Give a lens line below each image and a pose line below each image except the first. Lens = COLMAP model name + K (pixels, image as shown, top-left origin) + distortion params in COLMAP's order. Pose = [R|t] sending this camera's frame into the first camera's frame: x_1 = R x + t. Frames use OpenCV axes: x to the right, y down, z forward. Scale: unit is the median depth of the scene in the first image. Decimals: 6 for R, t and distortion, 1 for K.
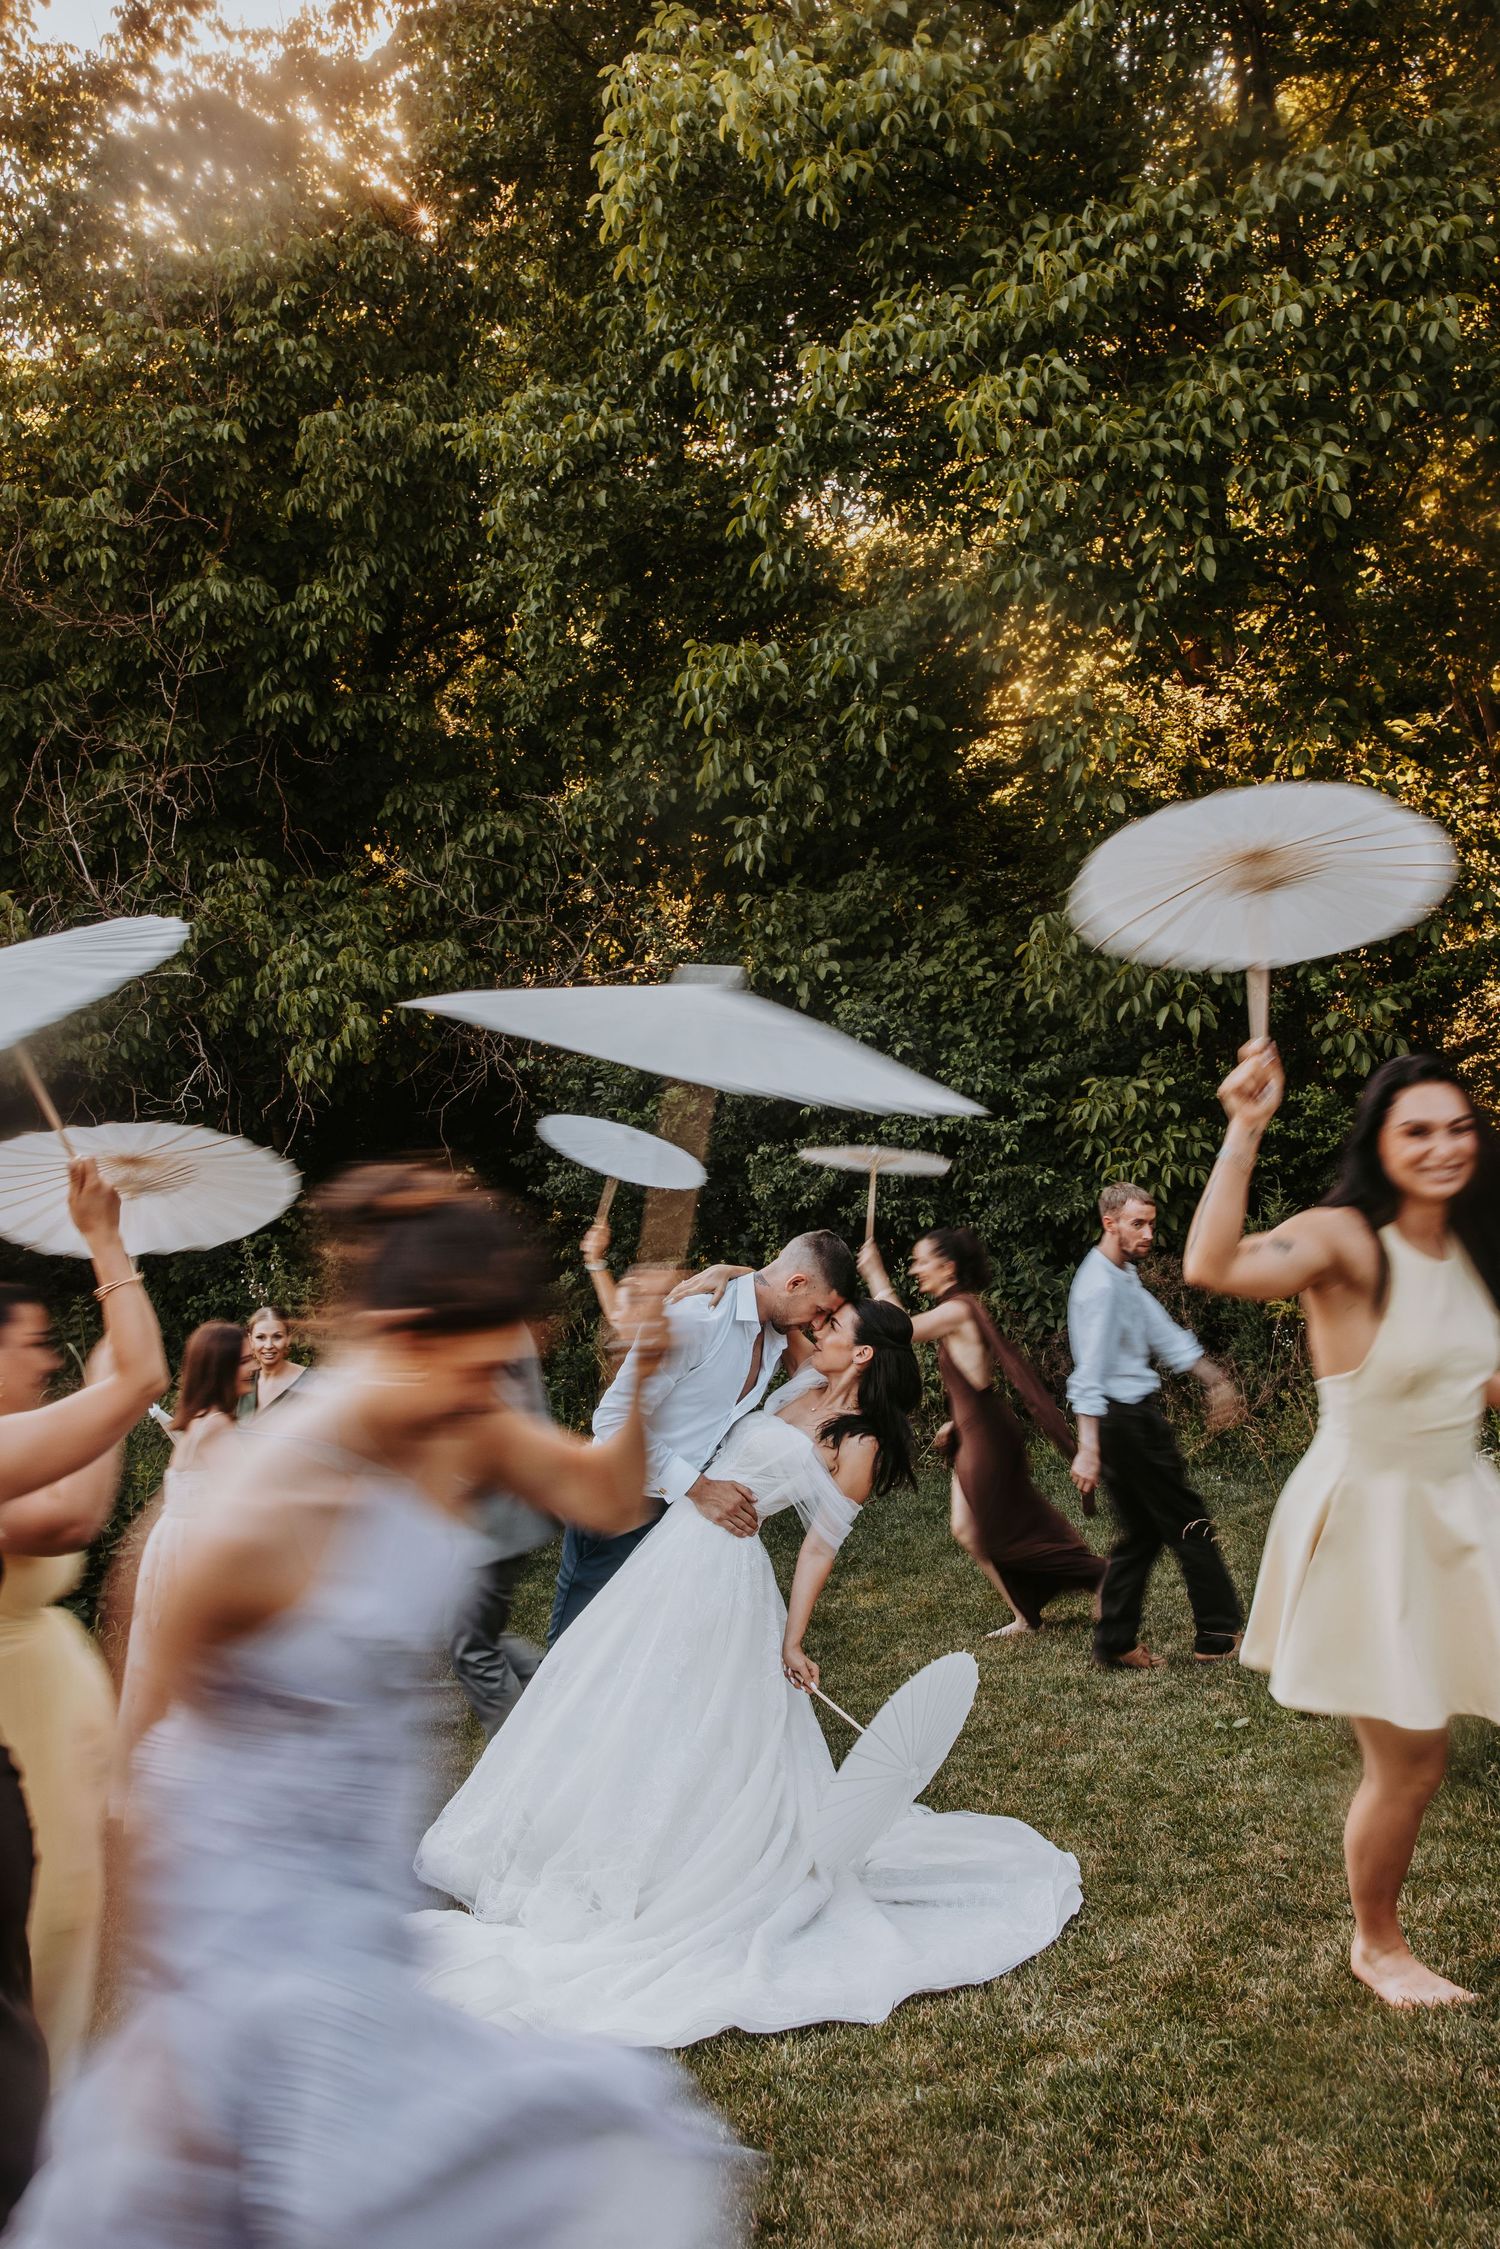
lens RADIAL K [[2038.0, 0, 748.5], [0, 2038.0, 1081.3], [0, 0, 1]] dist [-0.003970, 0.024275]
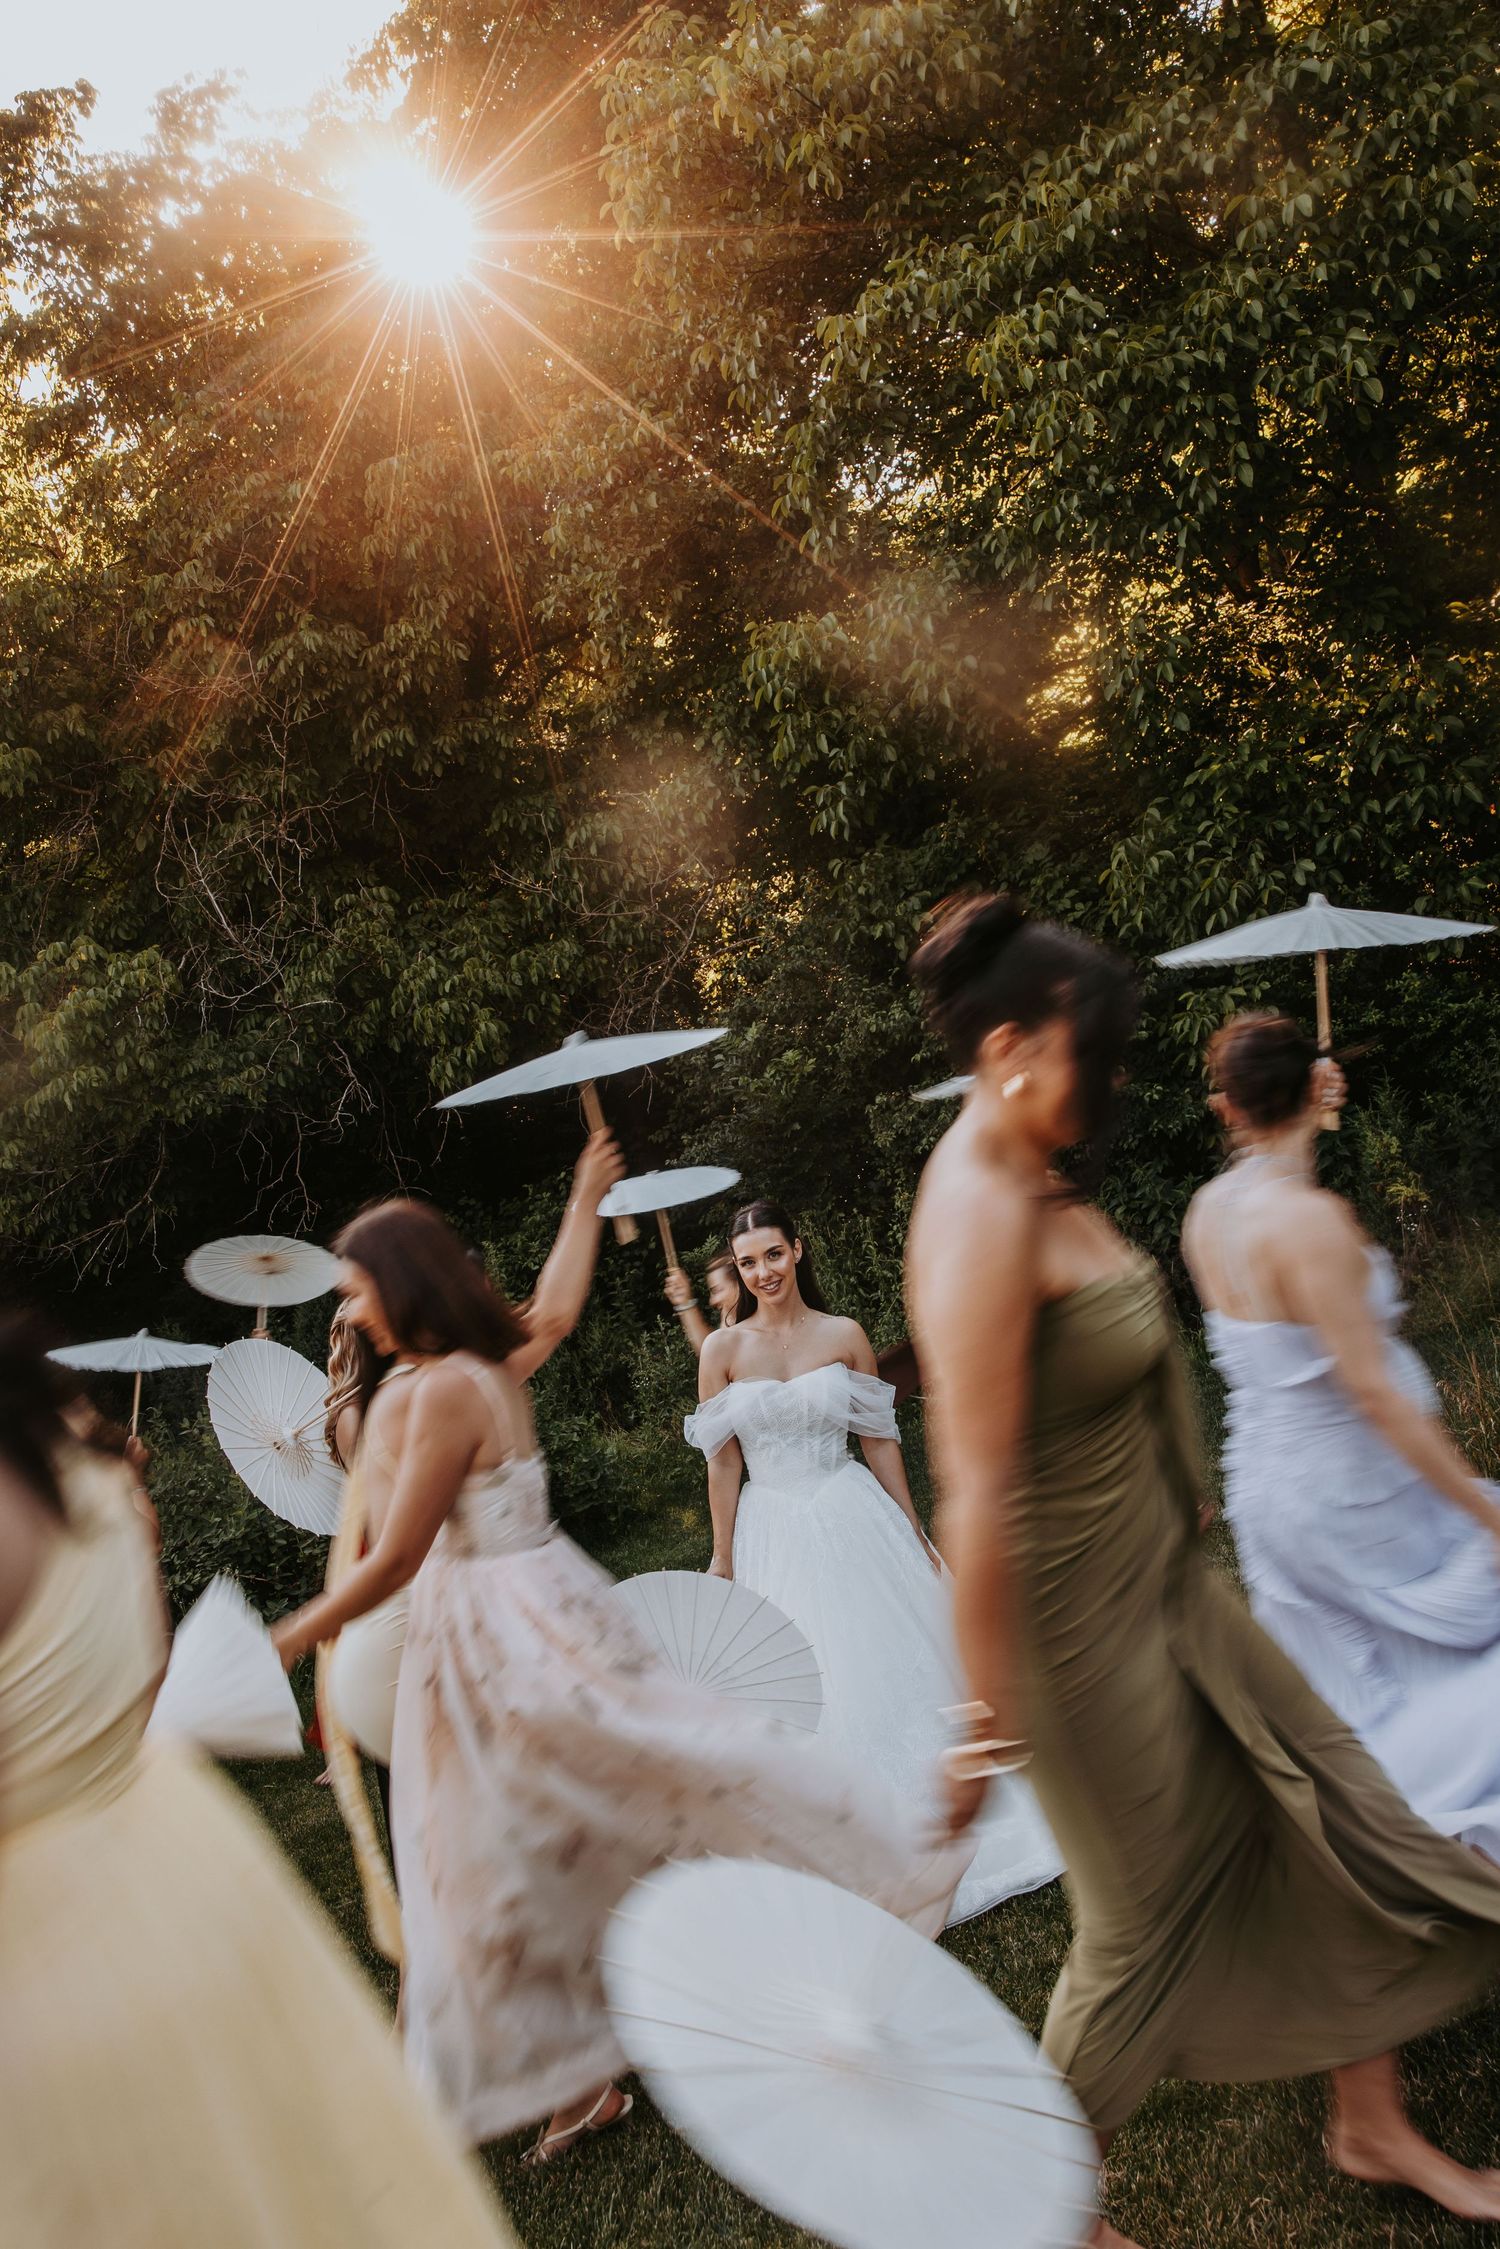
lens RADIAL K [[1859.7, 0, 738.5], [0, 1859.7, 1100.1], [0, 0, 1]] dist [0.012590, 0.013618]
pose [[0.989573, -0.120492, -0.078915, 0.010935], [0.122752, 0.992137, 0.024425, 0.001599], [0.075351, -0.033857, 0.996582, 0.043108]]
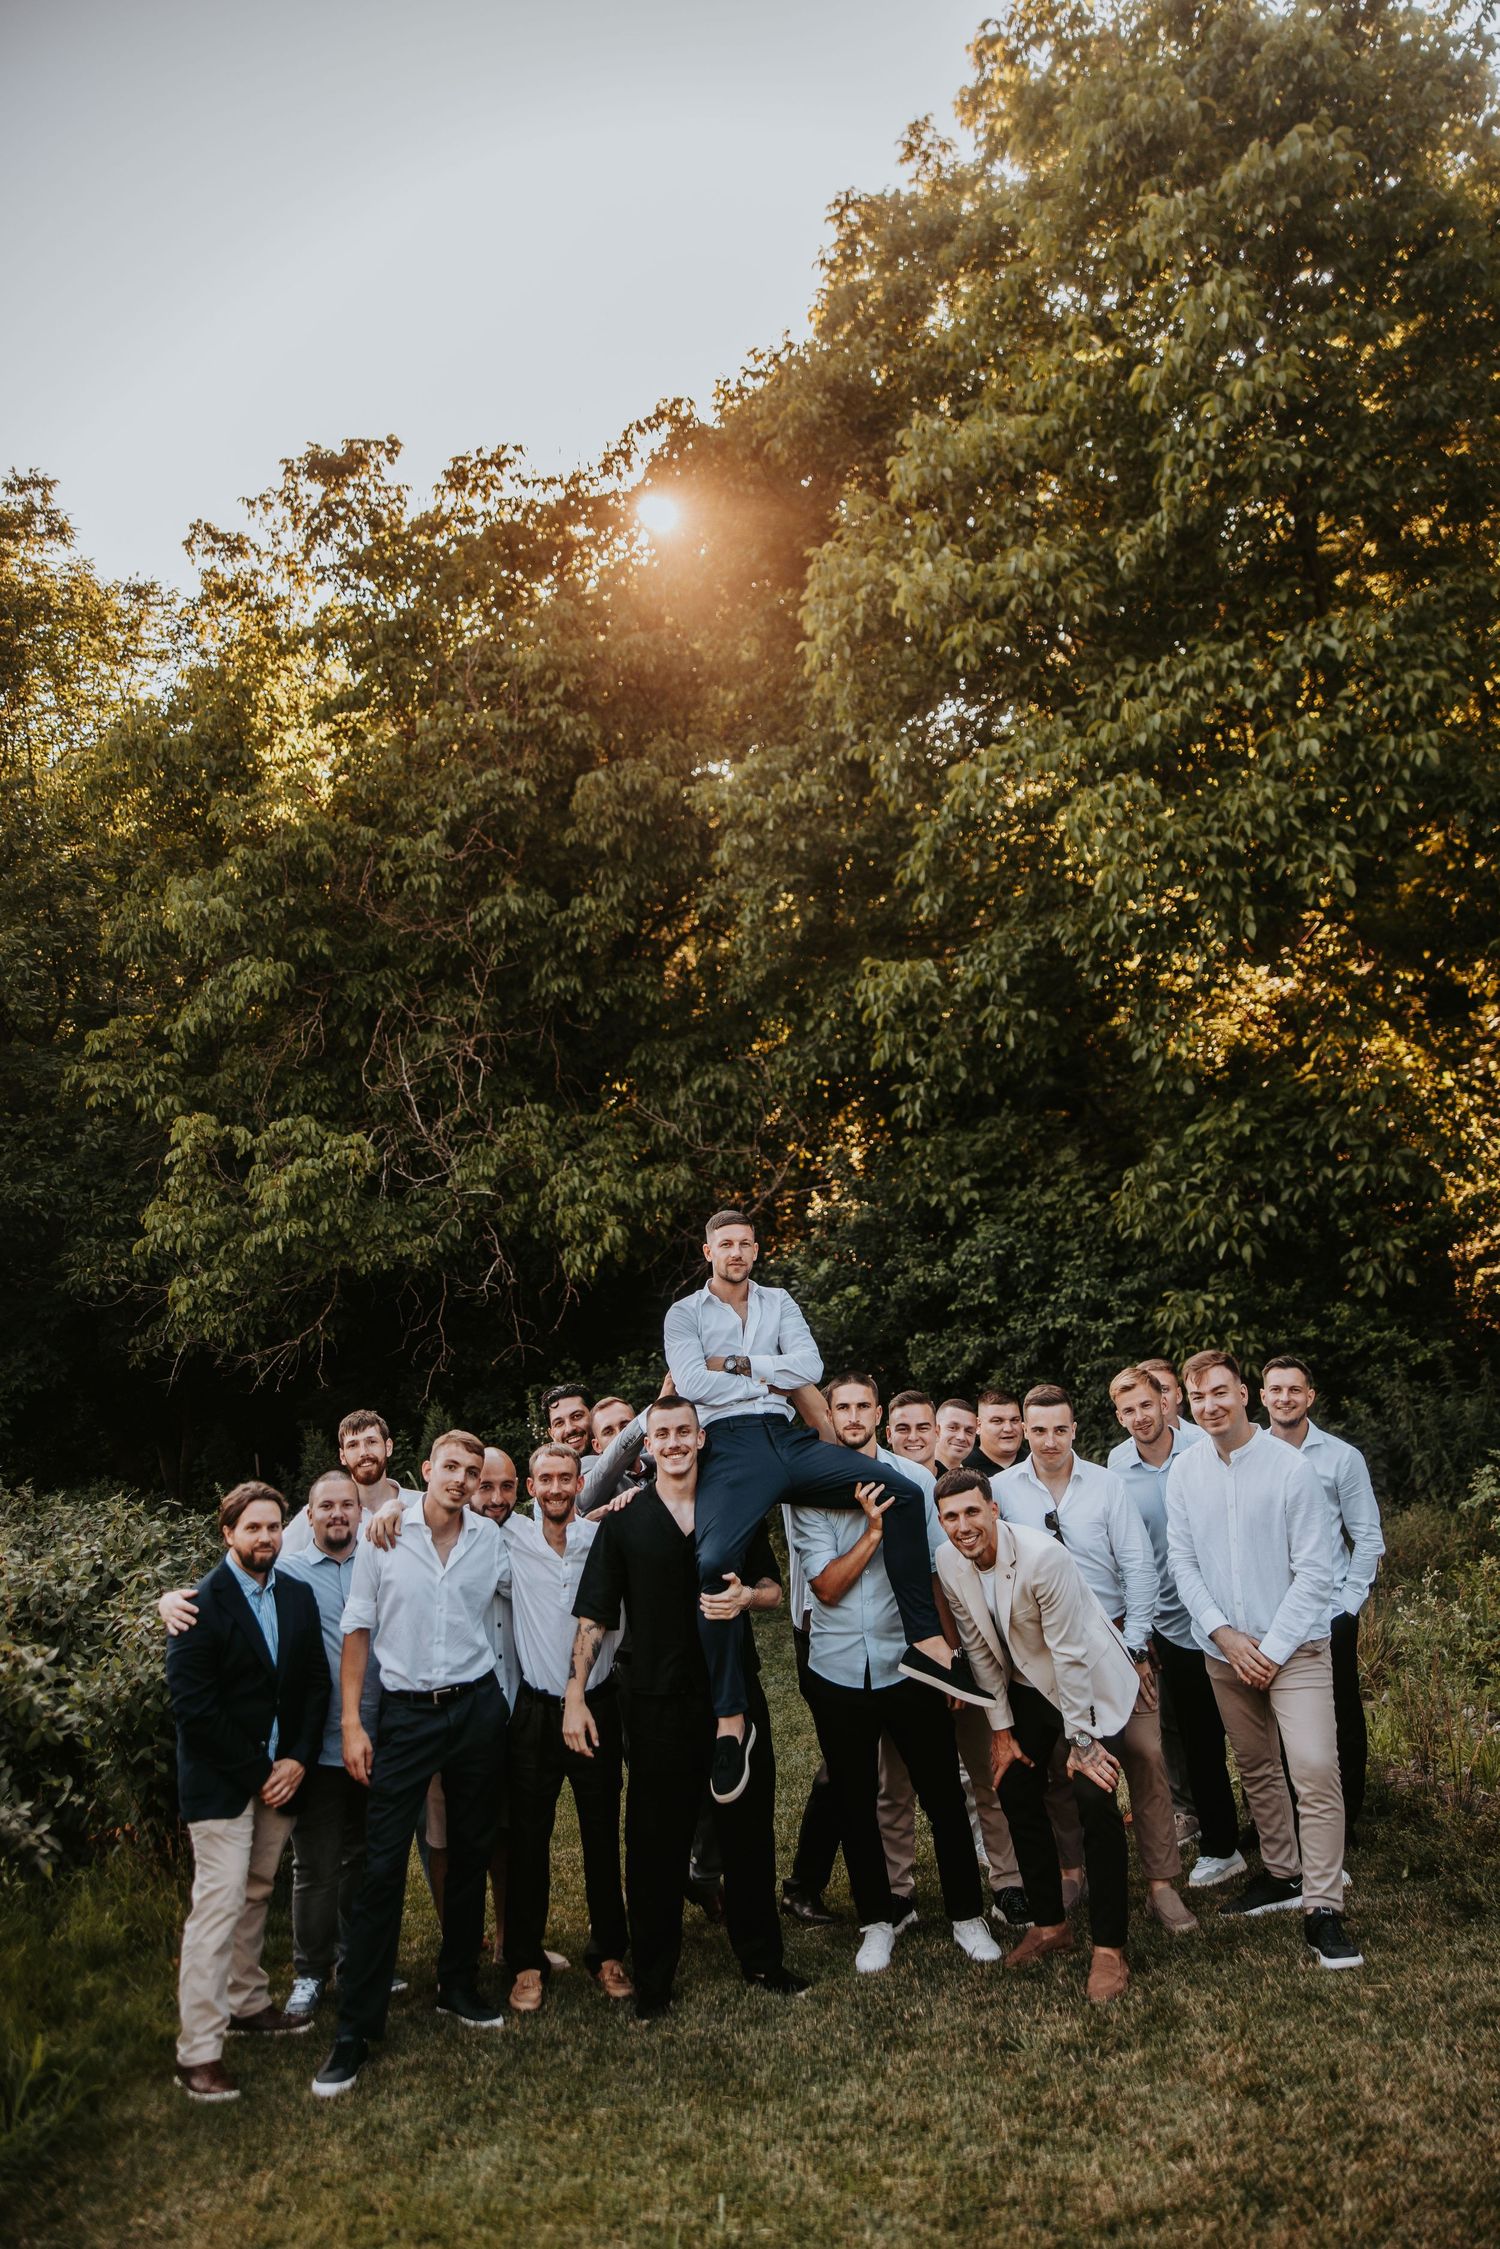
lens RADIAL K [[1811.2, 0, 710.0], [0, 1811.2, 1117.0], [0, 0, 1]] dist [0.017067, -0.007447]
pose [[0.993916, 0.007703, -0.109868, 0.000544], [-0.013262, 0.998663, -0.049960, -0.050271], [0.109336, 0.051113, 0.992690, -0.197151]]
